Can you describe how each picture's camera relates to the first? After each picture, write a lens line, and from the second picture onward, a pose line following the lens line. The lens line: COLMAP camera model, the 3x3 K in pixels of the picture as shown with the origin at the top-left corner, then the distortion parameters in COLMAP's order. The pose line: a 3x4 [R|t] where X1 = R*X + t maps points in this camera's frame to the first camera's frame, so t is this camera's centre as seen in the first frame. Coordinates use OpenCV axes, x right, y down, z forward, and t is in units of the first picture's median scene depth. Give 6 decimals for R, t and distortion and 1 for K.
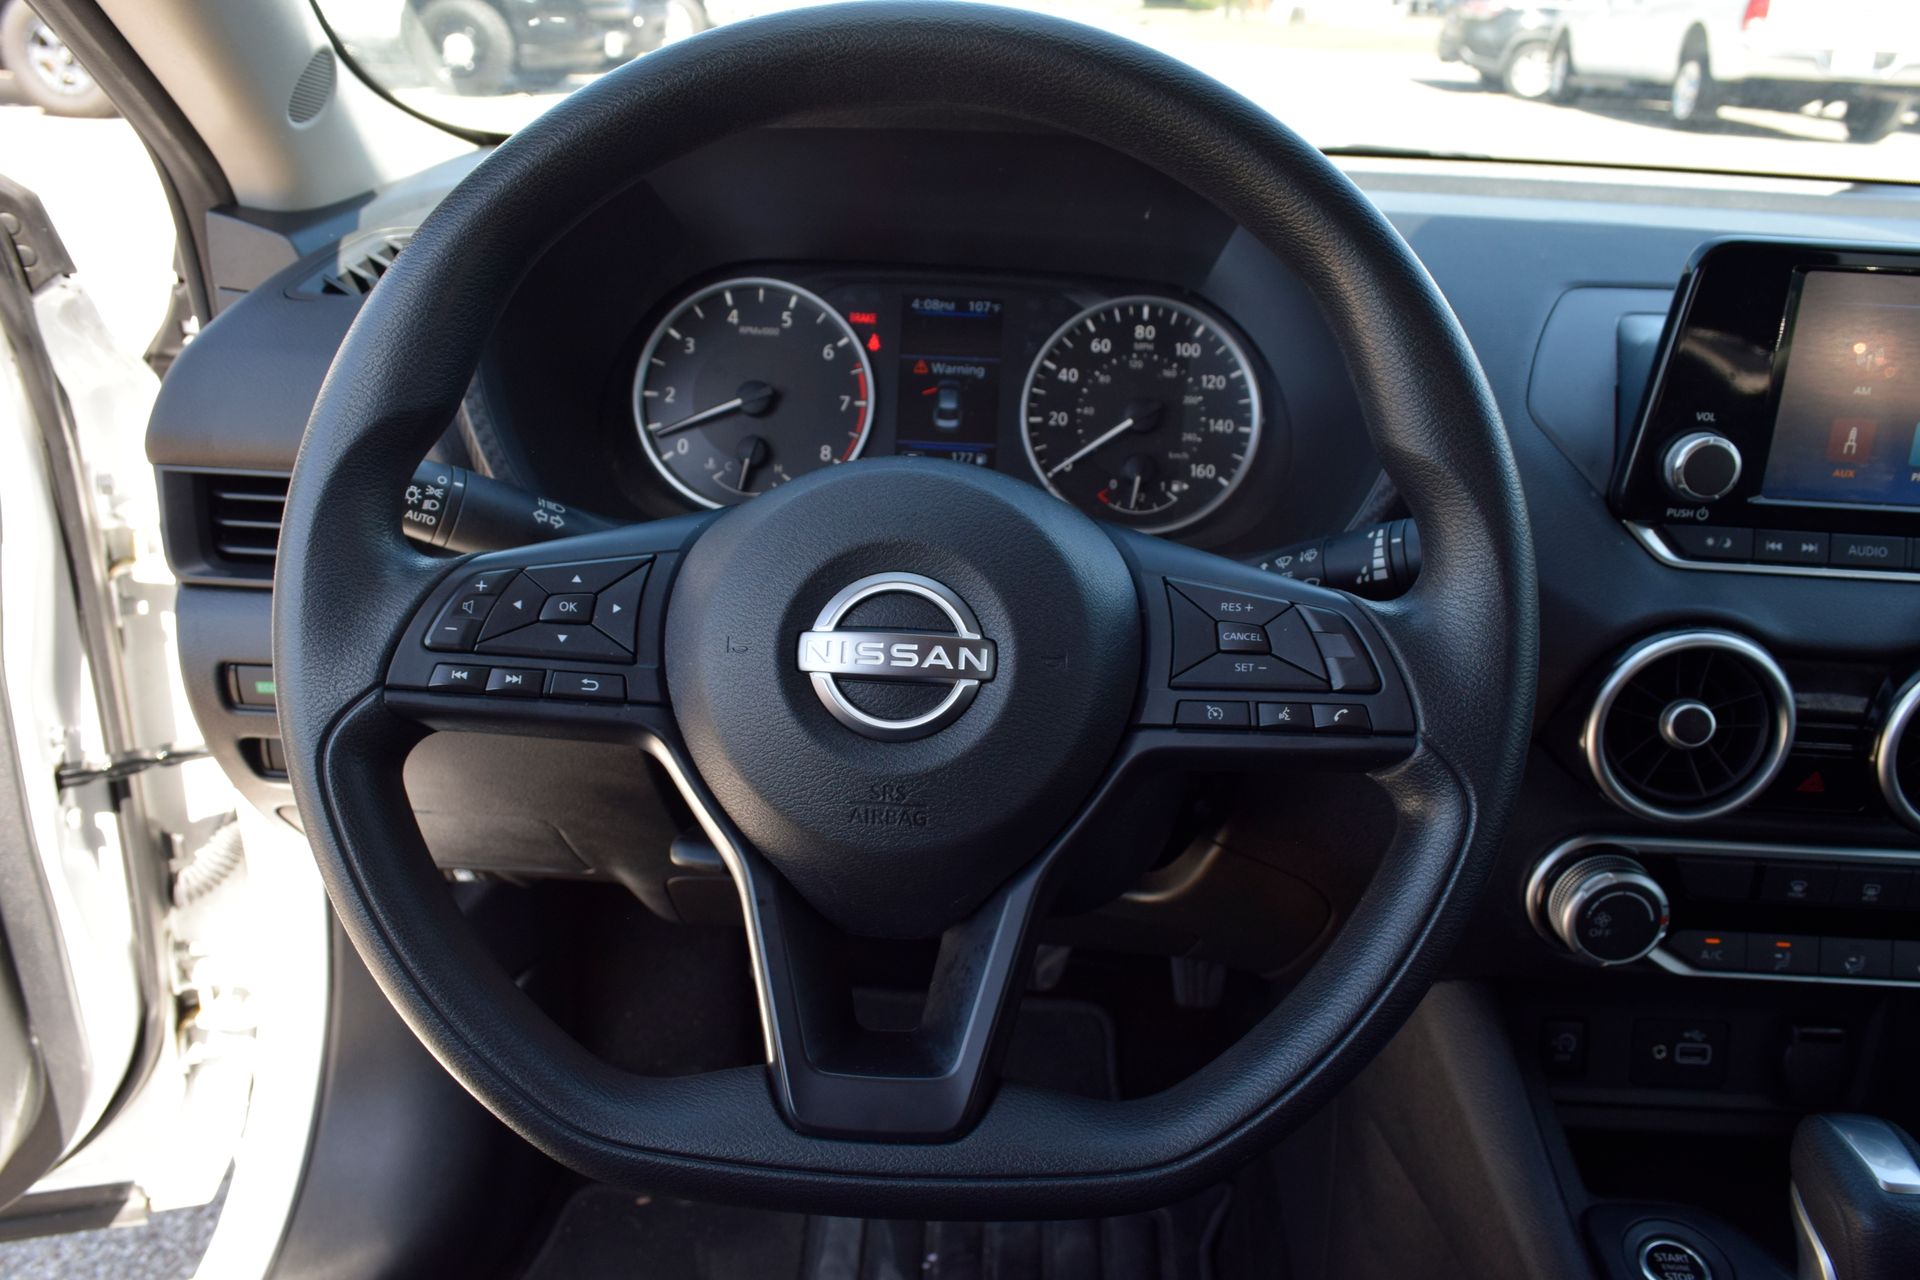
lens RADIAL K [[1449.7, 0, 966.7], [0, 1449.7, 648.5], [0, 0, 1]] dist [-0.027666, 0.022412]
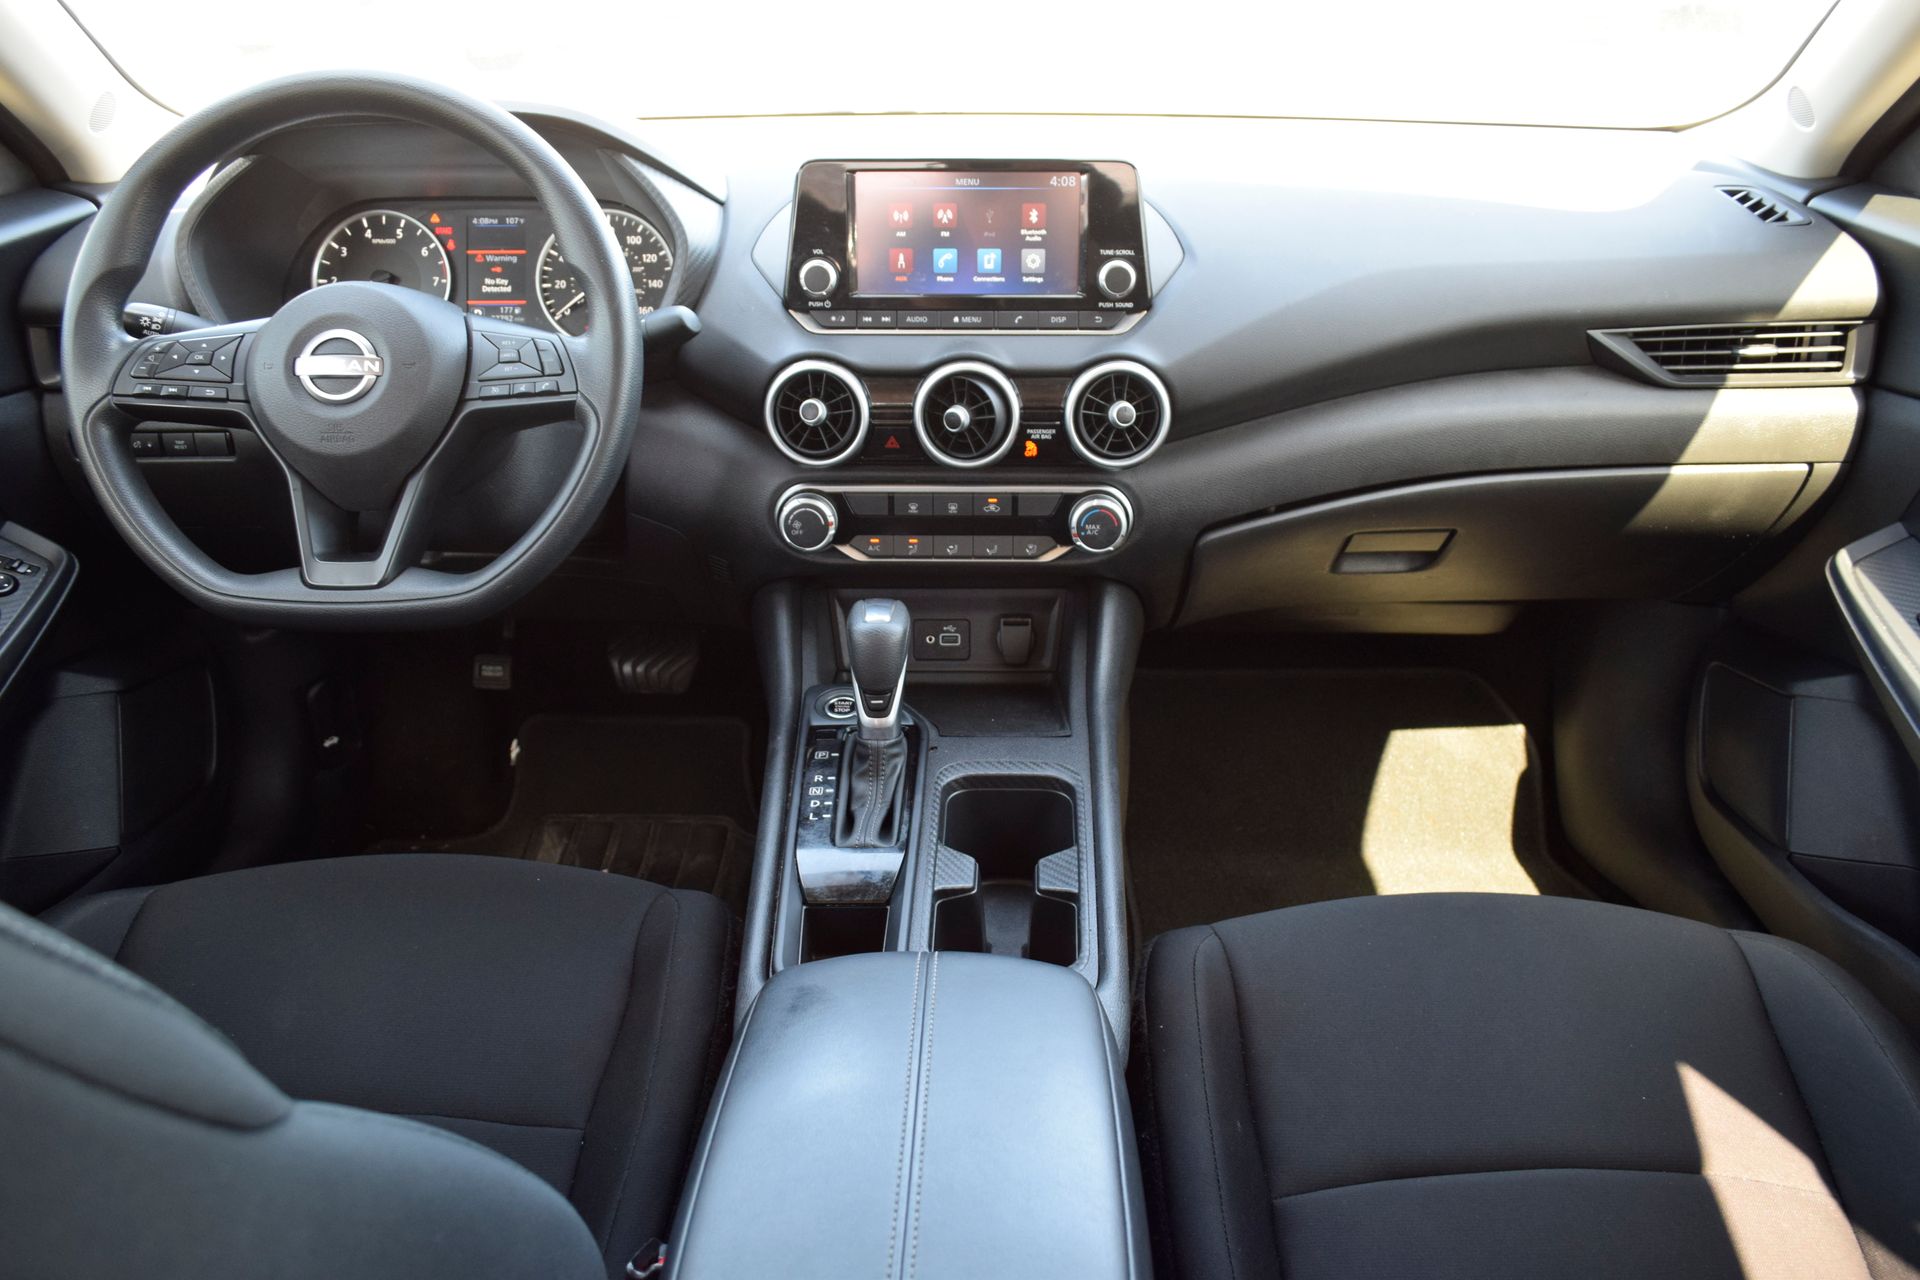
lens RADIAL K [[1449.7, 0, 960.6], [0, 1449.7, 637.3], [0, 0, 1]] dist [-0.027666, 0.022412]
pose [[0.998978, -0.044948, -0.004812, 0.687737], [0.045032, 0.998801, 0.019215, 0.322290], [0.003942, -0.019412, 0.999804, -0.930837]]
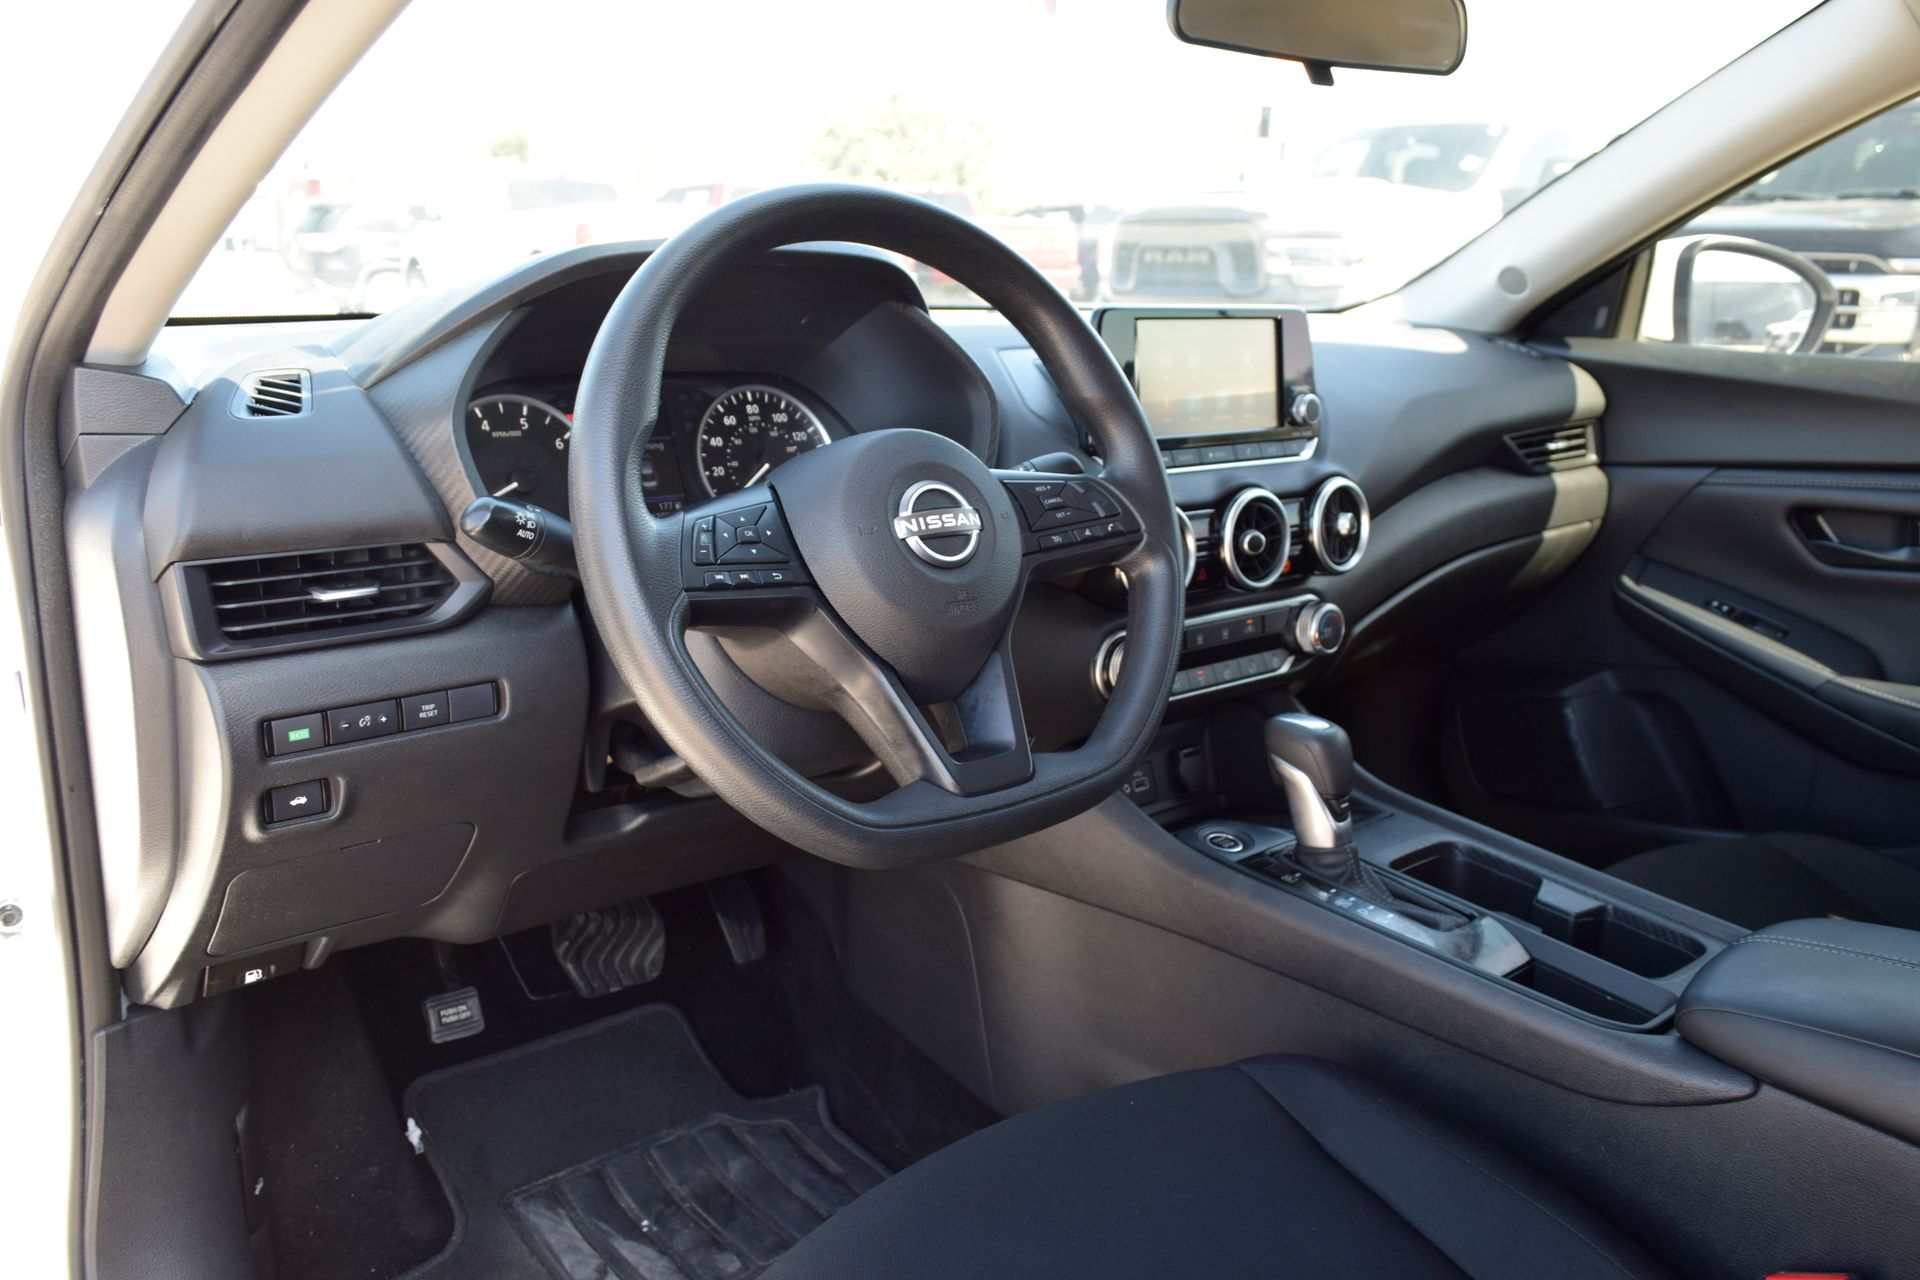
lens RADIAL K [[1449.7, 0, 962.9], [0, 1449.7, 640.2], [0, 0, 1]] dist [-0.027666, 0.022412]
pose [[0.751123, -0.188286, 0.632742, -0.917888], [0.278886, 0.959240, -0.045622, 0.179758], [-0.598362, 0.210730, 0.773018, -0.298577]]
